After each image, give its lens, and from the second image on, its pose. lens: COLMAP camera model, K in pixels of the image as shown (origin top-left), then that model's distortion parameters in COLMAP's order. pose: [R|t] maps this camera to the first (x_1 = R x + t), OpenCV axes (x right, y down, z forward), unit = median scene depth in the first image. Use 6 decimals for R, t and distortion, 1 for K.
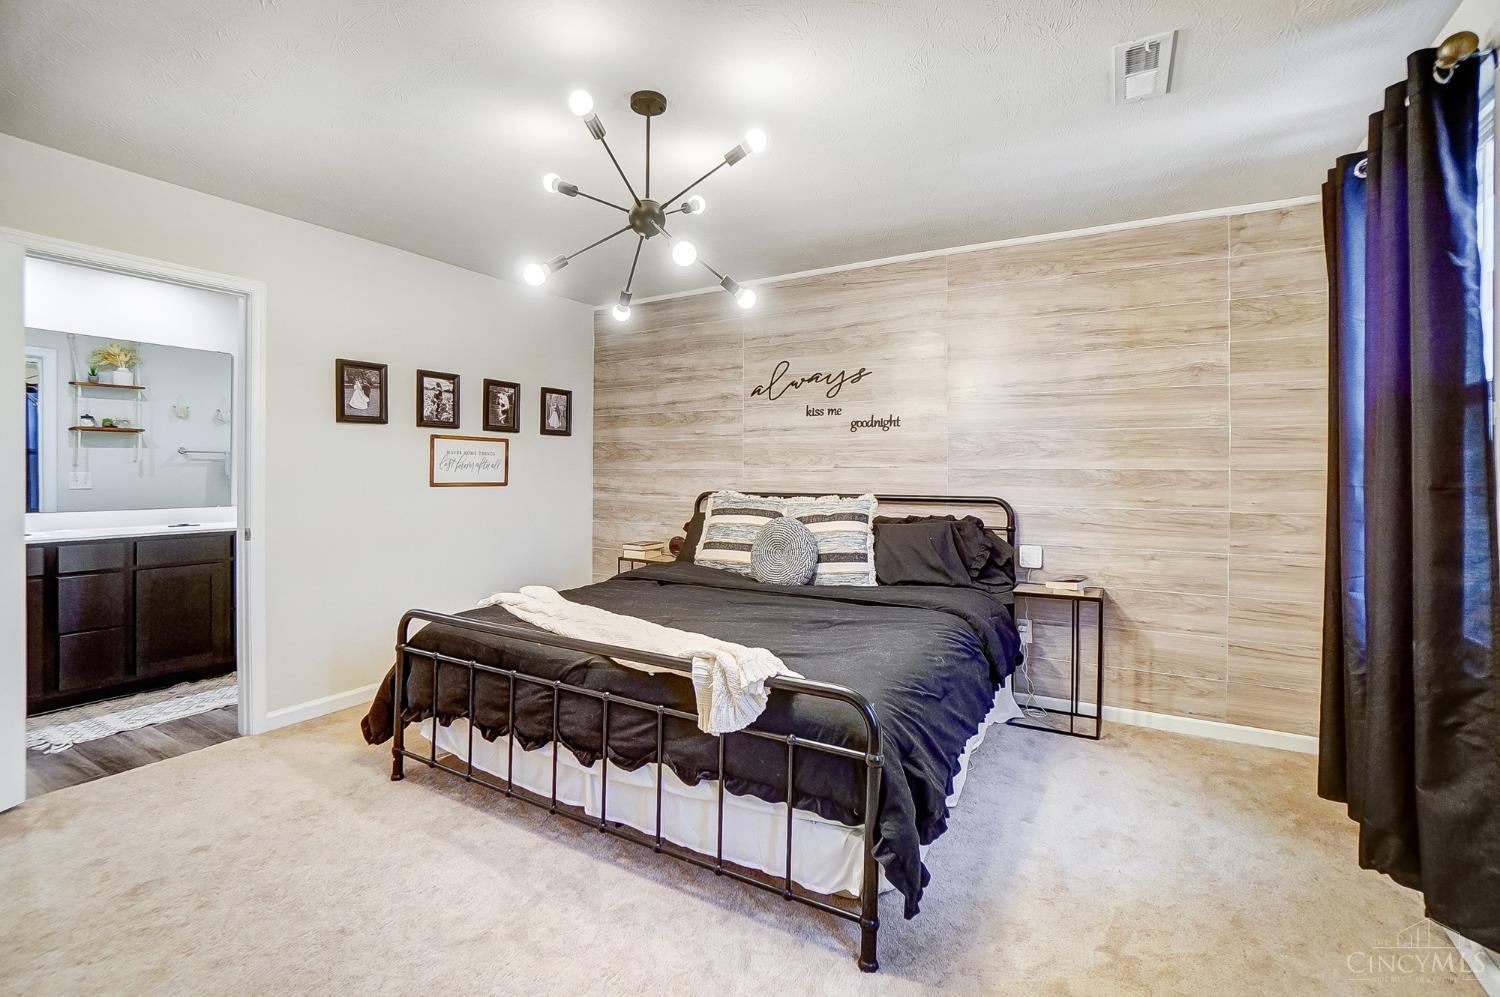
lens RADIAL K [[677.4, 0, 748.1], [0, 677.4, 468.9], [0, 0, 1]] dist [-0.055990, 0.023615]
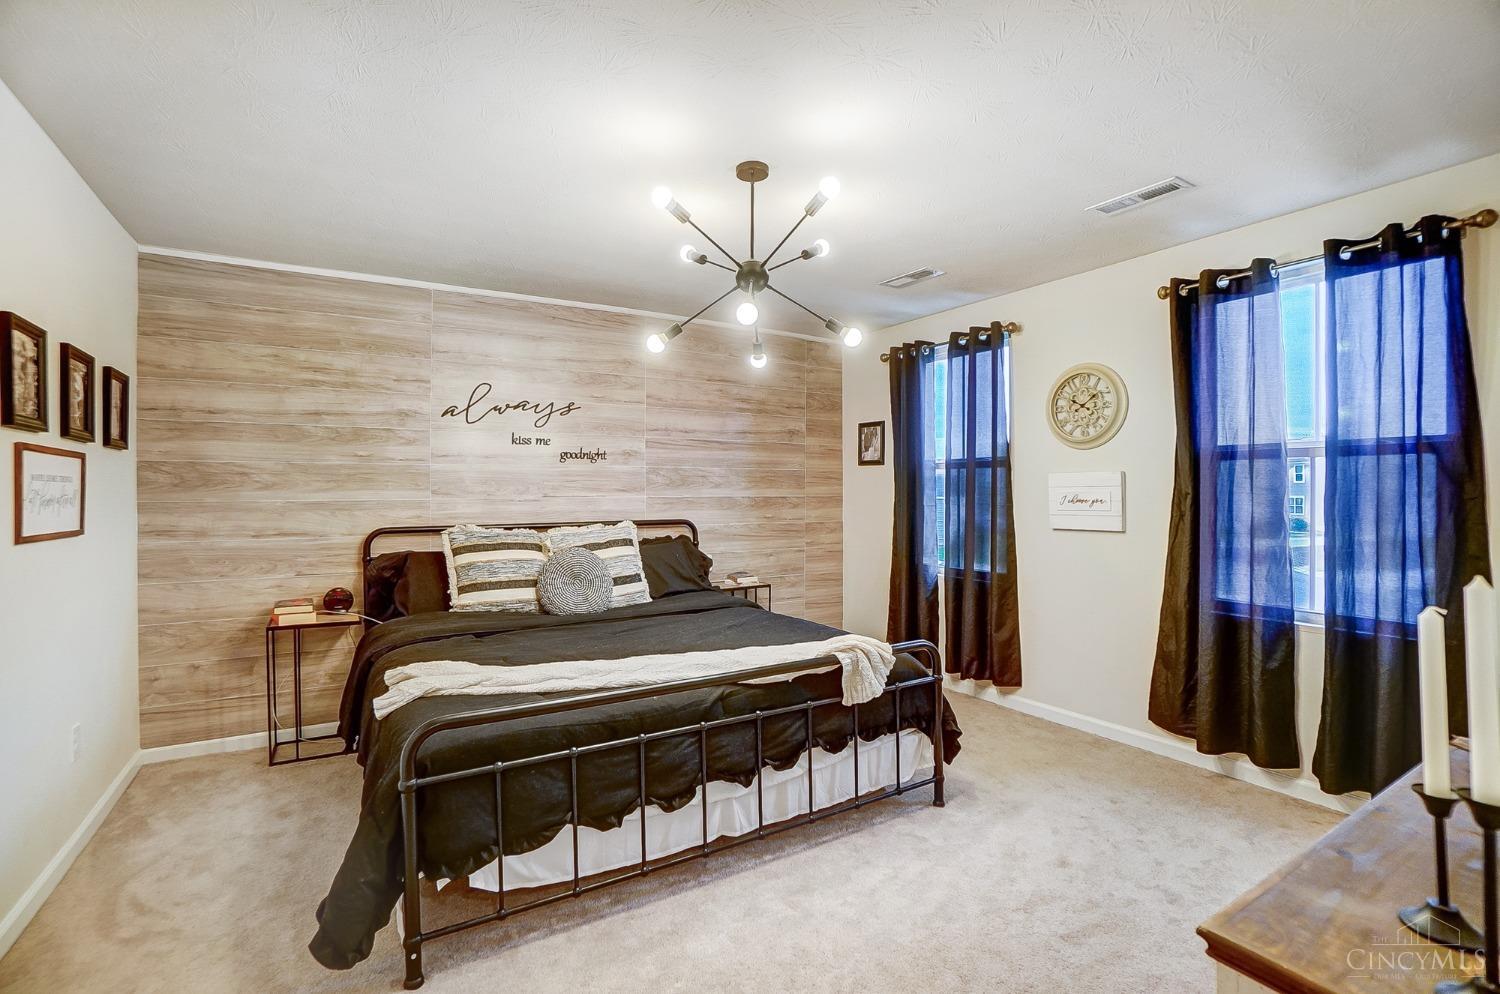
lens RADIAL K [[669.8, 0, 740.9], [0, 669.8, 491.4], [0, 0, 1]] dist [-0.063391, 0.022881]
pose [[0.479215, -0.005265, 0.877682, -0.669906], [0.002780, 0.999986, 0.004480, -0.015300], [-0.877693, 0.000293, 0.479223, 0.294497]]
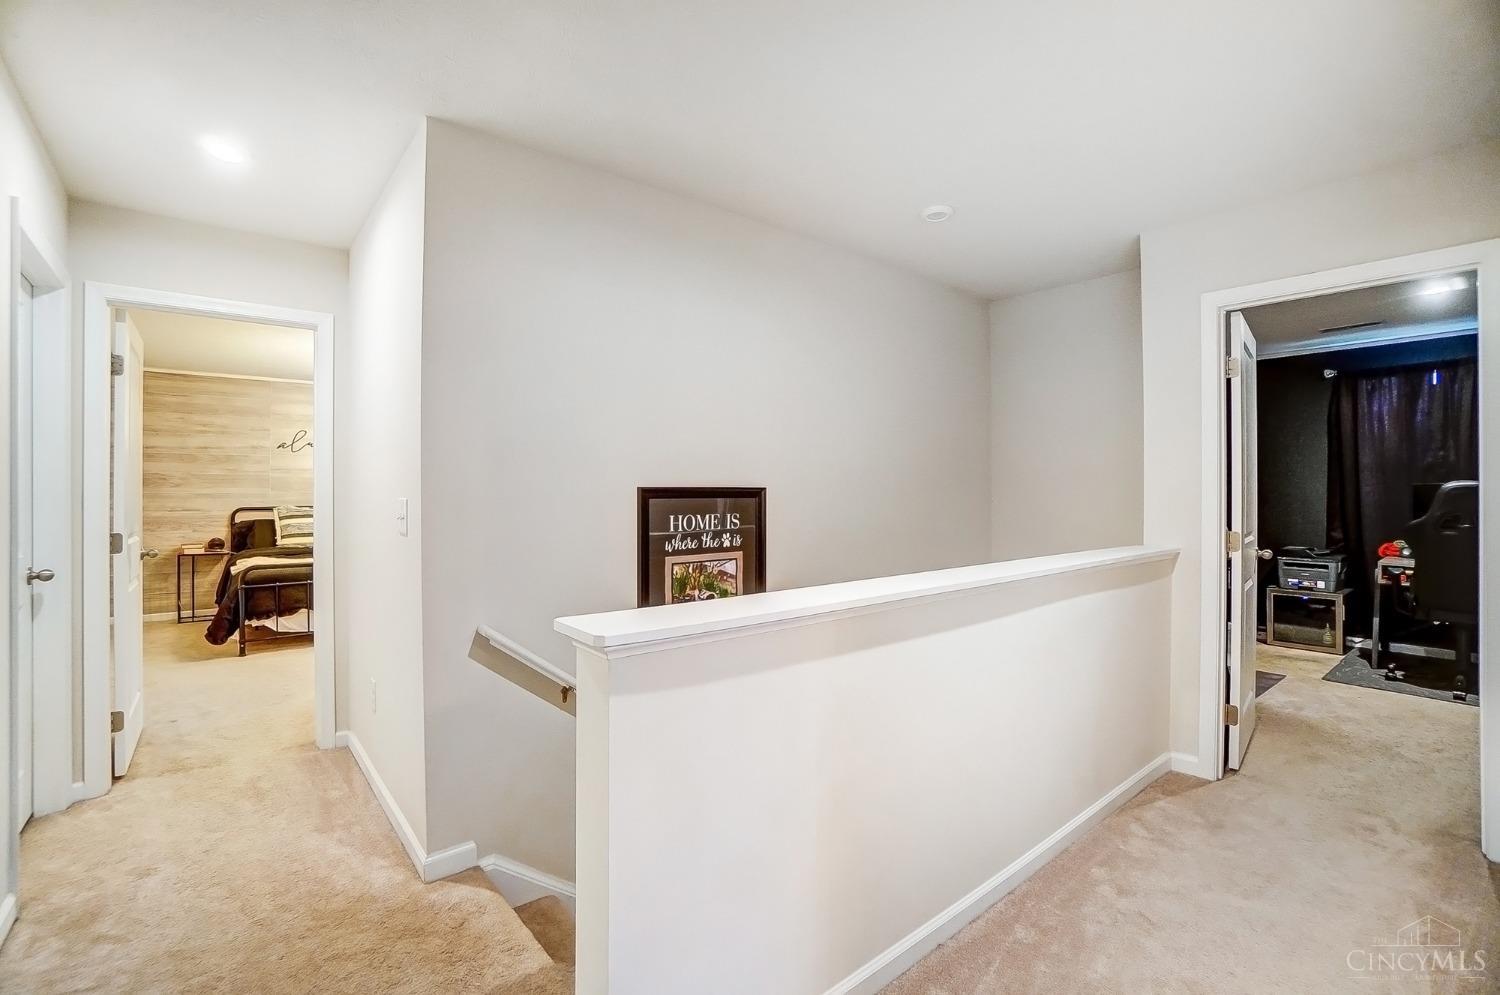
lens RADIAL K [[661.0, 0, 744.9], [0, 661.0, 488.9], [0, 0, 1]] dist [-0.068135, 0.023540]
pose [[0.348615, 0.002238, 0.937263, -1.263017], [-0.001281, 0.999997, -0.001911, -0.009291], [-0.937265, -0.000534, 0.348617, -0.728975]]
